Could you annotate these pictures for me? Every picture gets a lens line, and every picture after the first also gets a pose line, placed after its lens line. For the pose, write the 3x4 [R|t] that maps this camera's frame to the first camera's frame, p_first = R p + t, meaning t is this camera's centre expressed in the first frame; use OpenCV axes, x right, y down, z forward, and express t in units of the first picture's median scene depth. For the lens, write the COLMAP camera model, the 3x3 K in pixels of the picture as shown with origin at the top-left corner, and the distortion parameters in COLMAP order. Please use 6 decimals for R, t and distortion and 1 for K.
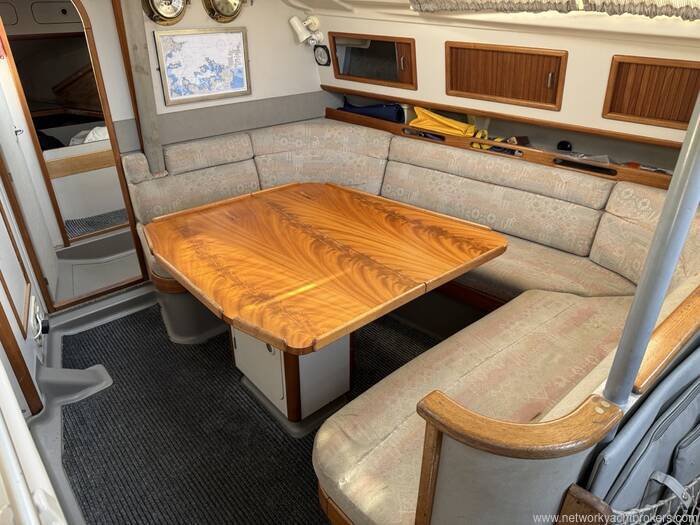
lens RADIAL K [[493.2, 0, 350.0], [0, 493.2, 262.5], [0, 0, 1]] dist [0.110591, -0.214321]
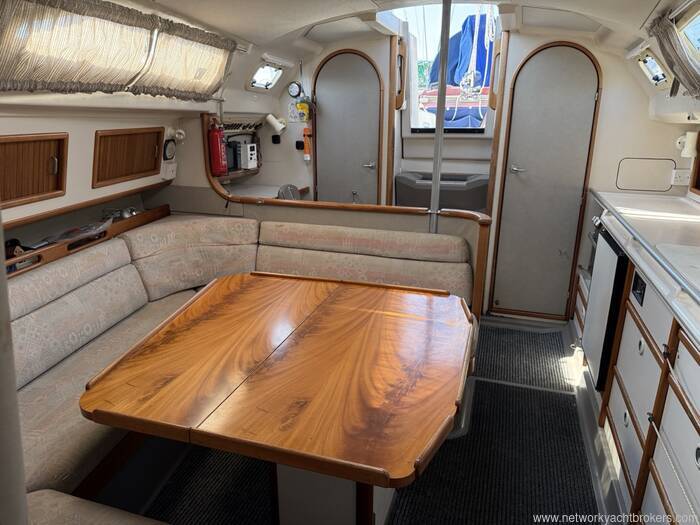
lens RADIAL K [[489.2, 0, 350.6], [0, 489.2, 265.6], [0, 0, 1]] dist [0.102977, -0.156341]
pose [[-0.512827, -0.262091, 0.817507, -0.568698], [0.409784, 0.762041, 0.501369, -0.393066], [-0.754378, 0.592117, -0.283394, 0.821570]]
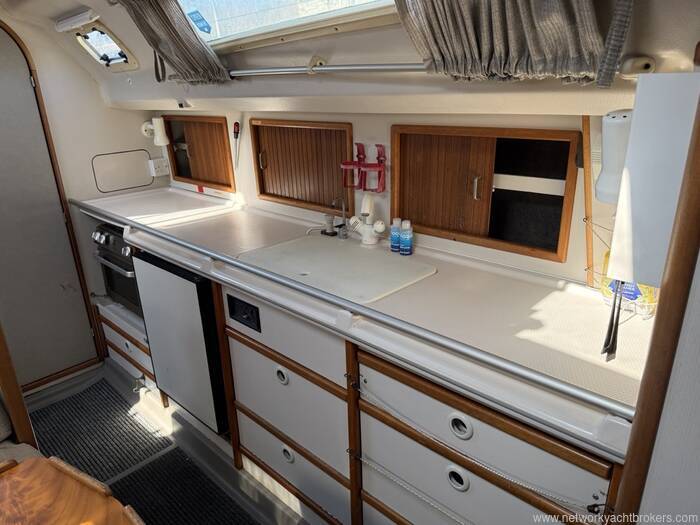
lens RADIAL K [[495.0, 0, 353.1], [0, 495.0, 261.1], [0, 0, 1]] dist [0.003984, -0.006163]
pose [[-0.995445, 0.050836, -0.080650, -0.290709], [-0.027501, 0.656888, 0.753487, -0.341879], [0.091283, 0.752272, -0.652498, 0.684698]]
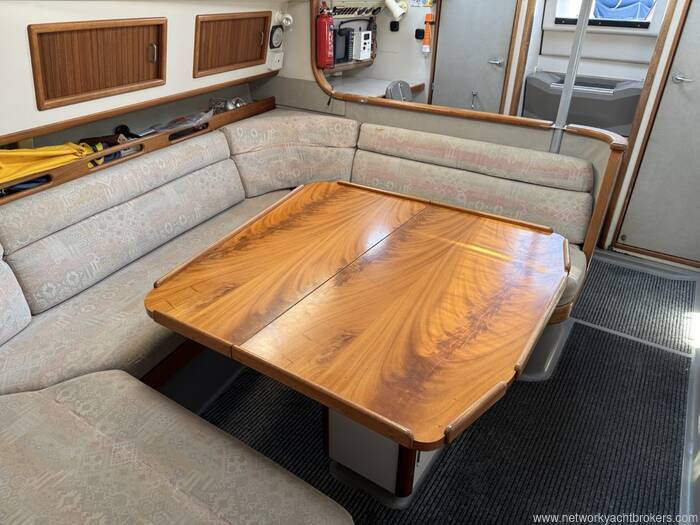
lens RADIAL K [[489.2, 0, 350.6], [0, 489.2, 265.6], [0, 0, 1]] dist [0.102977, -0.156341]
pose [[-0.267227, -0.481092, 0.834949, -0.537890], [0.450194, 0.703761, 0.549588, -0.366782], [-0.852007, 0.522754, 0.028521, 0.749158]]
